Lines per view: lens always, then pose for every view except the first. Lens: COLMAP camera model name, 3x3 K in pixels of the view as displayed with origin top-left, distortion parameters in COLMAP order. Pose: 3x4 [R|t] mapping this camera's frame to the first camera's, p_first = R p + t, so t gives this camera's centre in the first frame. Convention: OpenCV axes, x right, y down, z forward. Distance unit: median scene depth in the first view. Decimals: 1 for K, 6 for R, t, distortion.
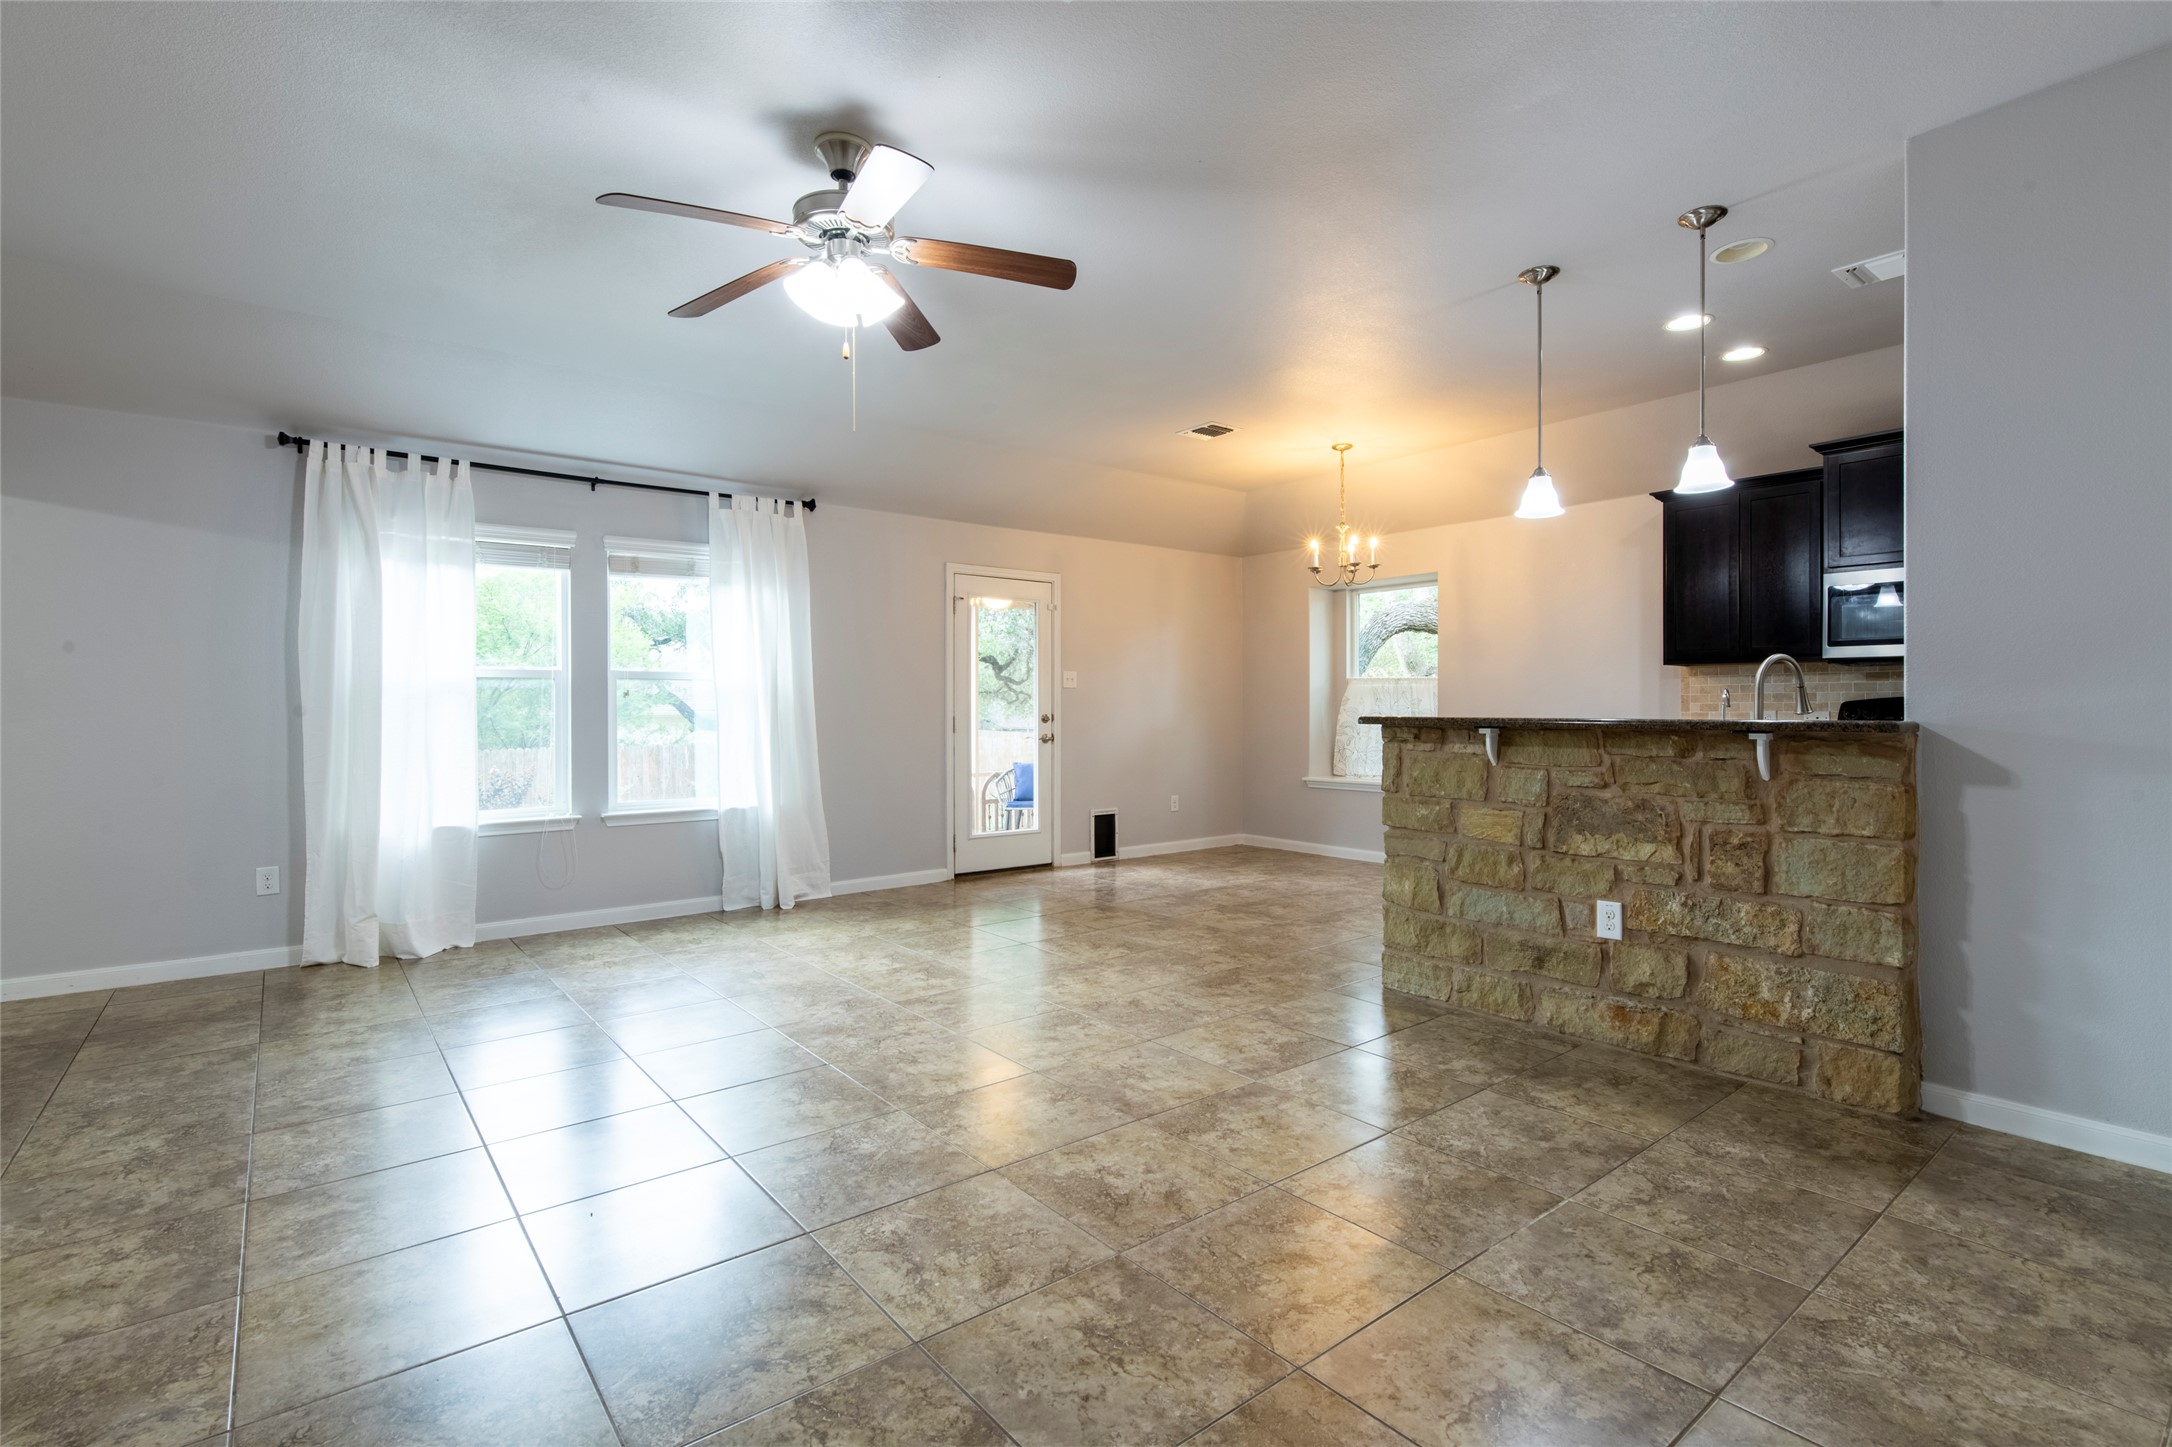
lens RADIAL K [[999.7, 0, 1091.6], [0, 999.7, 706.1], [0, 0, 1]] dist [-0.000365, 0.000425]
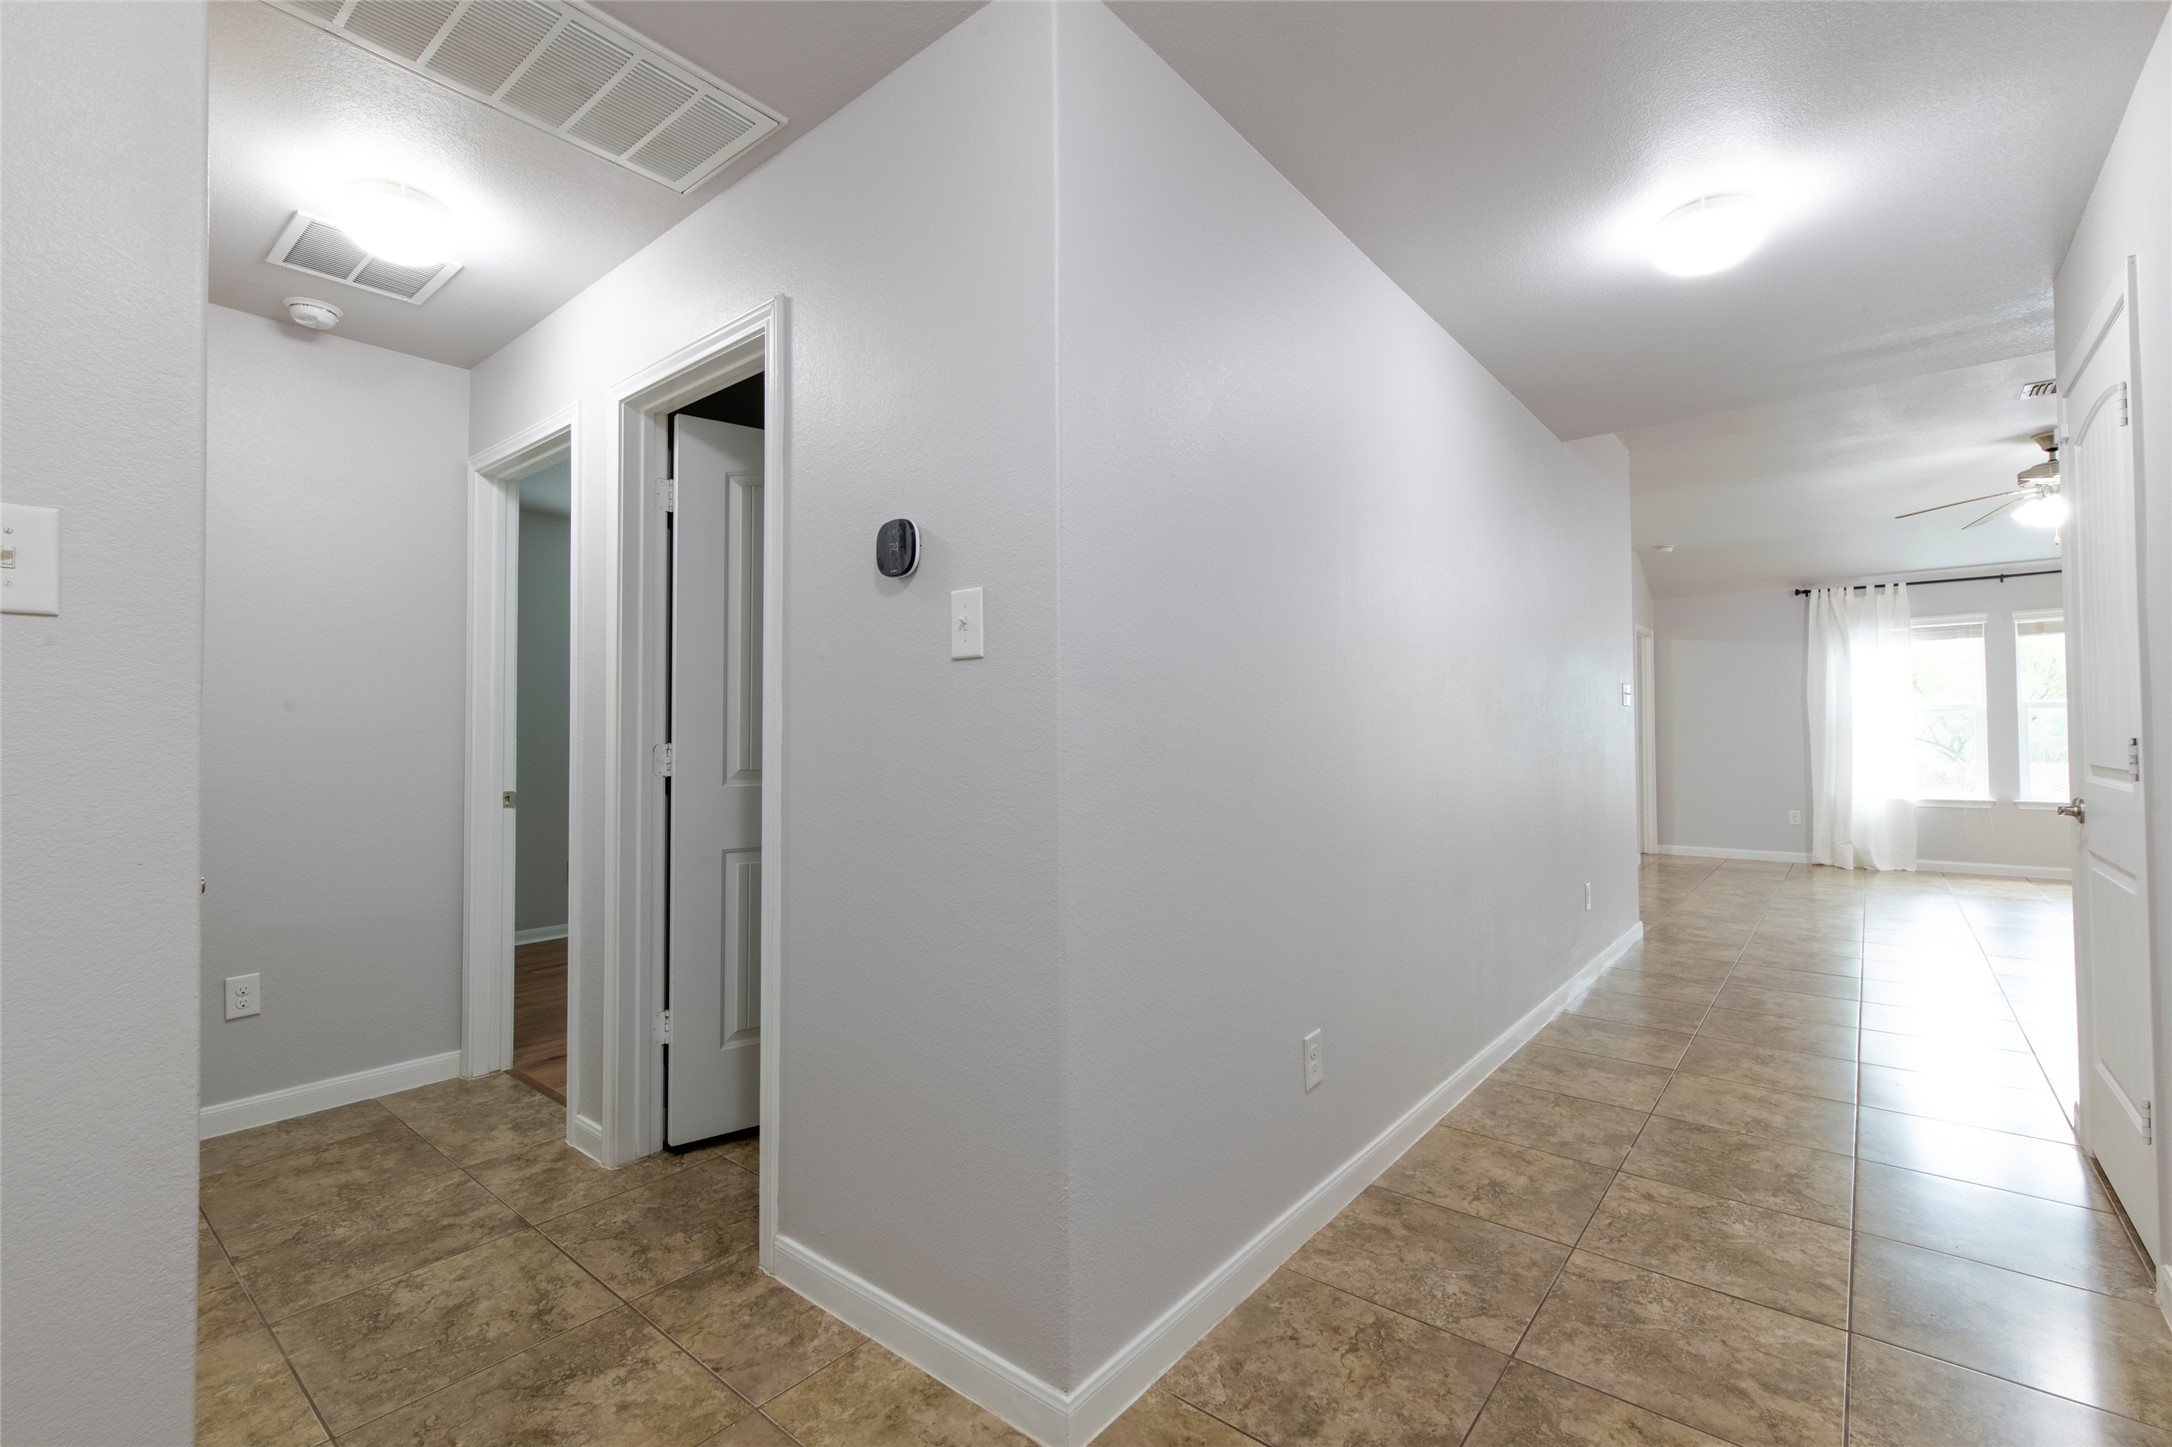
lens RADIAL K [[924.7, 0, 1088.2], [0, 924.7, 717.6], [0, 0, 1]] dist [-0.001383, -0.000399]
pose [[0.234332, -0.024024, -0.971860, 0.575748], [0.002270, 0.999705, -0.024165, 0.017138], [0.972154, 0.003457, 0.234318, -0.720400]]
